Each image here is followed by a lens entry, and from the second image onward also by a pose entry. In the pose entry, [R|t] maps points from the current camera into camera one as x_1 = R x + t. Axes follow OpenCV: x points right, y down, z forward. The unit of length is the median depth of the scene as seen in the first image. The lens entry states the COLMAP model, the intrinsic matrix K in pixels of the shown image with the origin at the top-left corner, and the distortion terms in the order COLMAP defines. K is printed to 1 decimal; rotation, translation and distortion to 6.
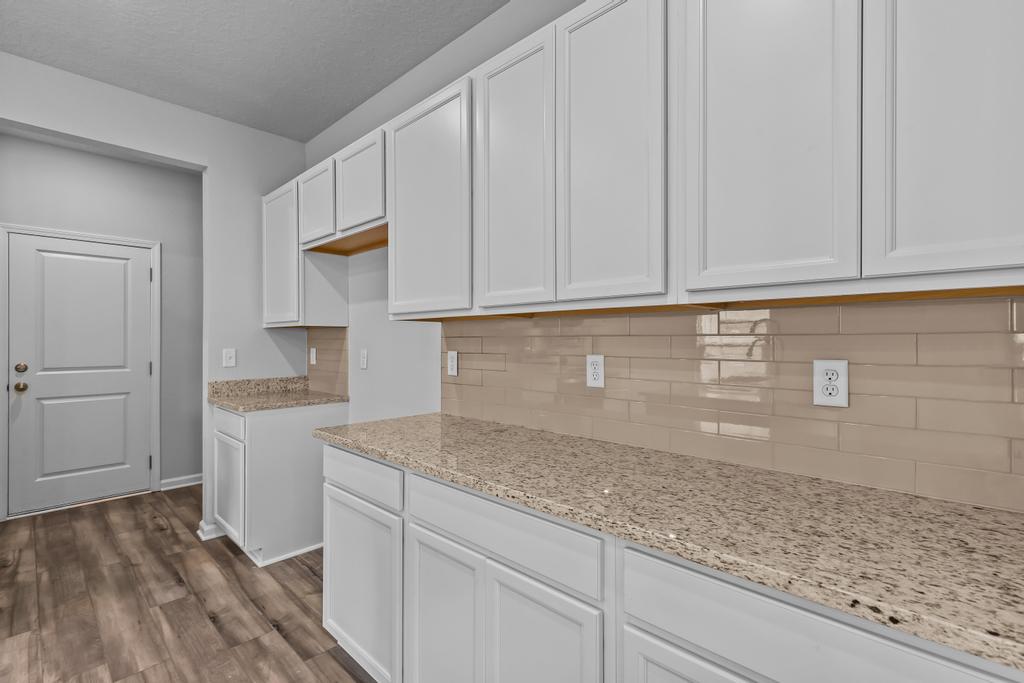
lens RADIAL K [[462.4, 0, 512.0], [0, 462.4, 341.5], [0, 0, 1]] dist [0.002583, 0.000209]
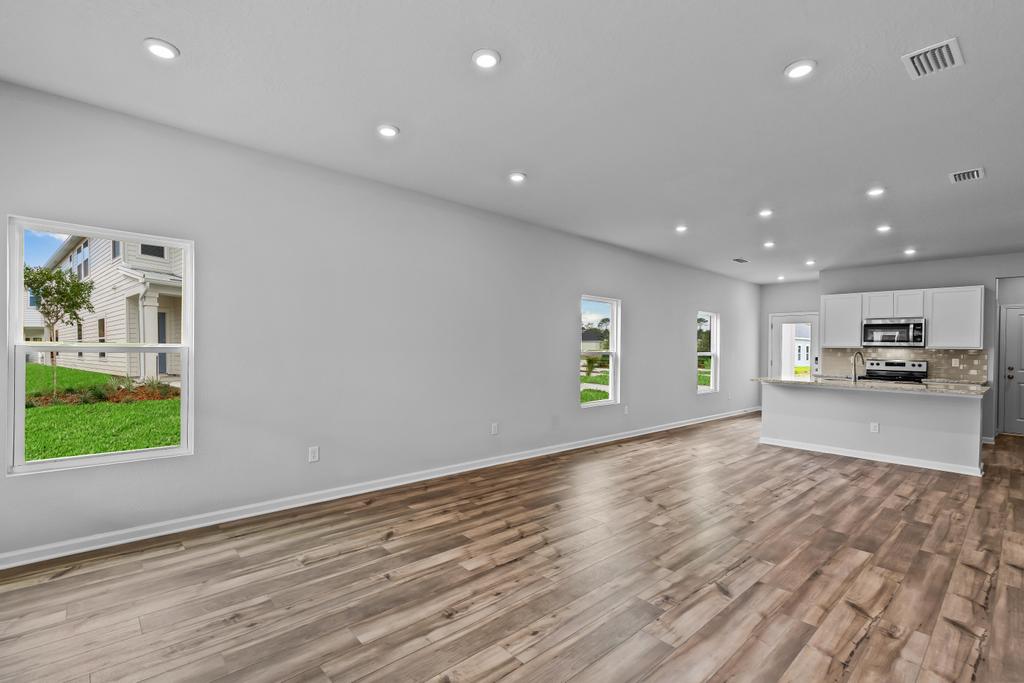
lens RADIAL K [[461.8, 0, 509.7], [0, 461.8, 349.8], [0, 0, 1]] dist [0.002976, 0.000327]
pose [[-0.077665, 0.002712, -0.996976, 1.890207], [-0.017603, 0.999837, 0.004092, 0.000152], [0.996824, 0.017868, -0.077604, -1.721770]]
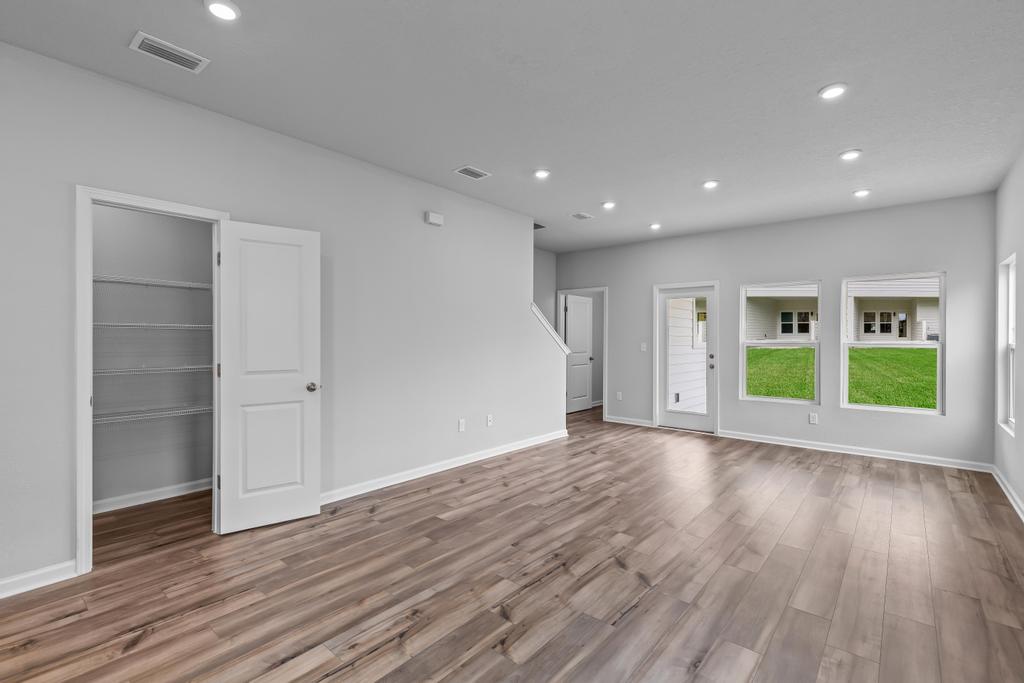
lens RADIAL K [[461.2, 0, 512.0], [0, 461.2, 341.5], [0, 0, 1]] dist [0.009925, -0.000257]
pose [[-0.053507, -0.006676, 0.998545, -0.770850], [-0.001744, 0.999977, 0.006592, -0.002200], [-0.998566, -0.001389, -0.053518, -1.006417]]
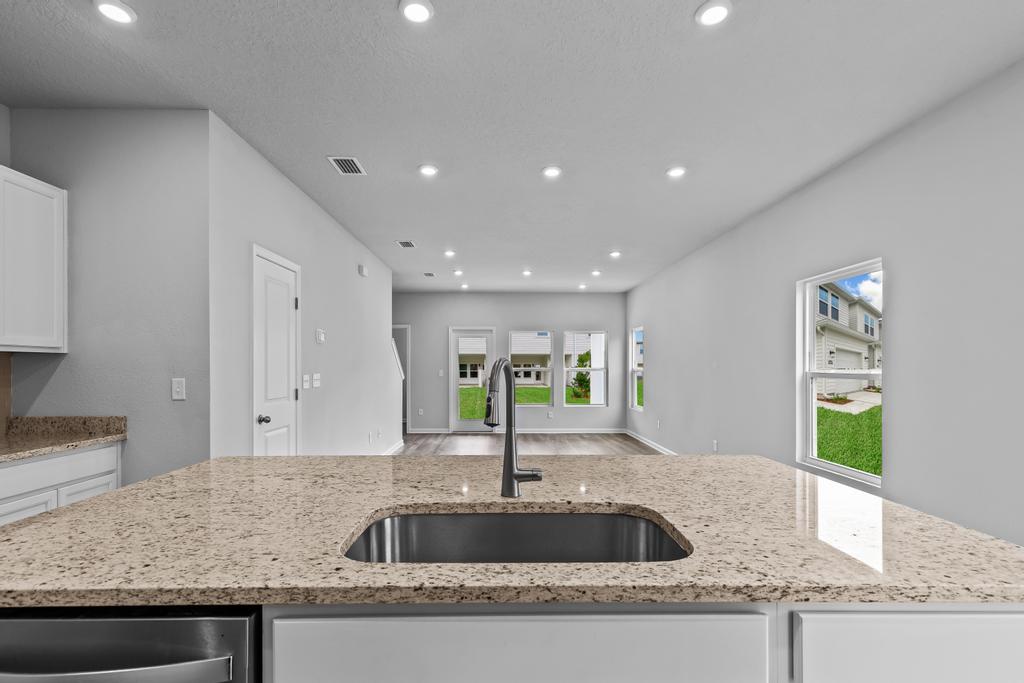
lens RADIAL K [[476.3, 0, 504.3], [0, 476.3, 368.3], [0, 0, 1]] dist [0.007133, 0.000395]
pose [[-0.693231, -0.002392, 0.720712, -1.090637], [0.001451, 0.999988, 0.004715, -0.006839], [-0.720714, 0.004314, -0.693219, 0.301757]]
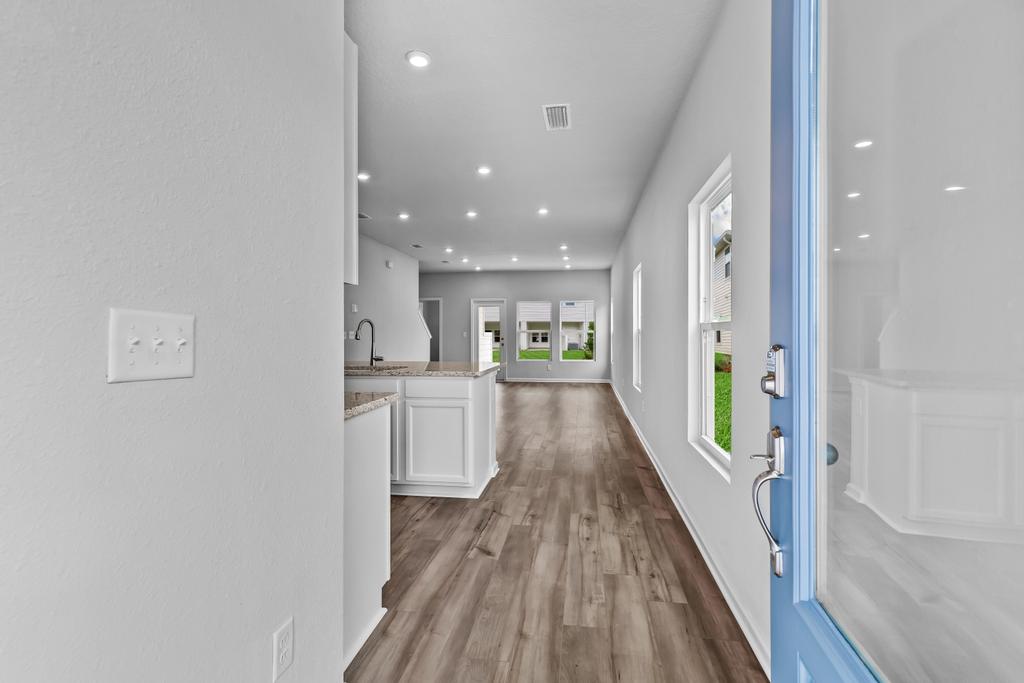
lens RADIAL K [[478.7, 0, 517.5], [0, 478.7, 330.2], [0, 0, 1]] dist [0.004332, 0.000446]
pose [[-0.581580, 0.005923, 0.813468, -2.335627], [0.001339, 0.999979, -0.006323, 0.035071], [-0.813488, -0.002588, -0.581576, 0.466114]]
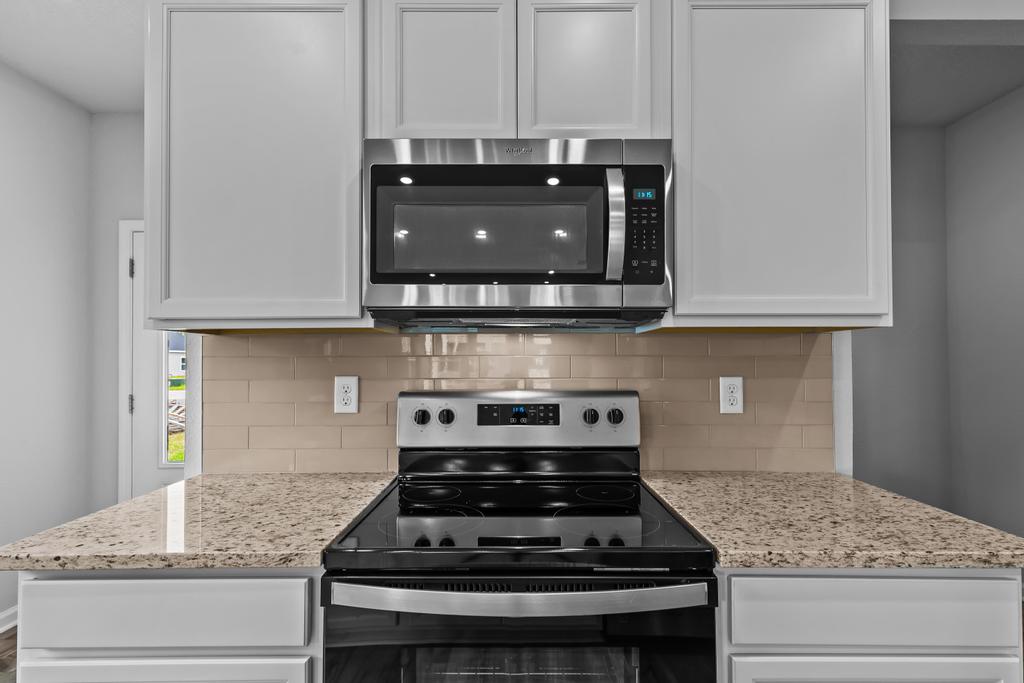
lens RADIAL K [[468.7, 0, 512.0], [0, 468.7, 341.5], [0, 0, 1]] dist [0.001000, 0.000171]
pose [[0.686625, -0.032115, -0.726302, -0.937163], [0.003090, 0.999144, -0.041258, -0.003996], [0.727005, 0.026085, 0.686136, 0.172995]]
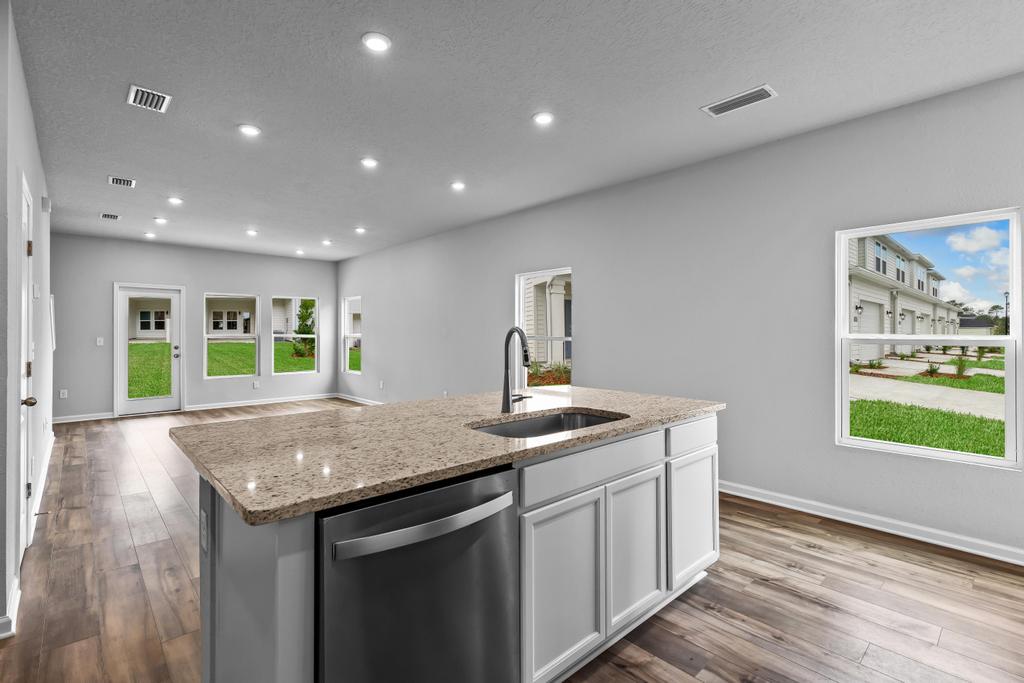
lens RADIAL K [[475.7, 0, 518.0], [0, 475.7, 328.6], [0, 0, 1]] dist [0.002307, 0.000280]
pose [[-0.997975, 0.001426, 0.063592, -0.769770], [0.000926, 0.999968, -0.007901, -0.005002], [-0.063602, -0.007826, -0.997945, 0.802562]]
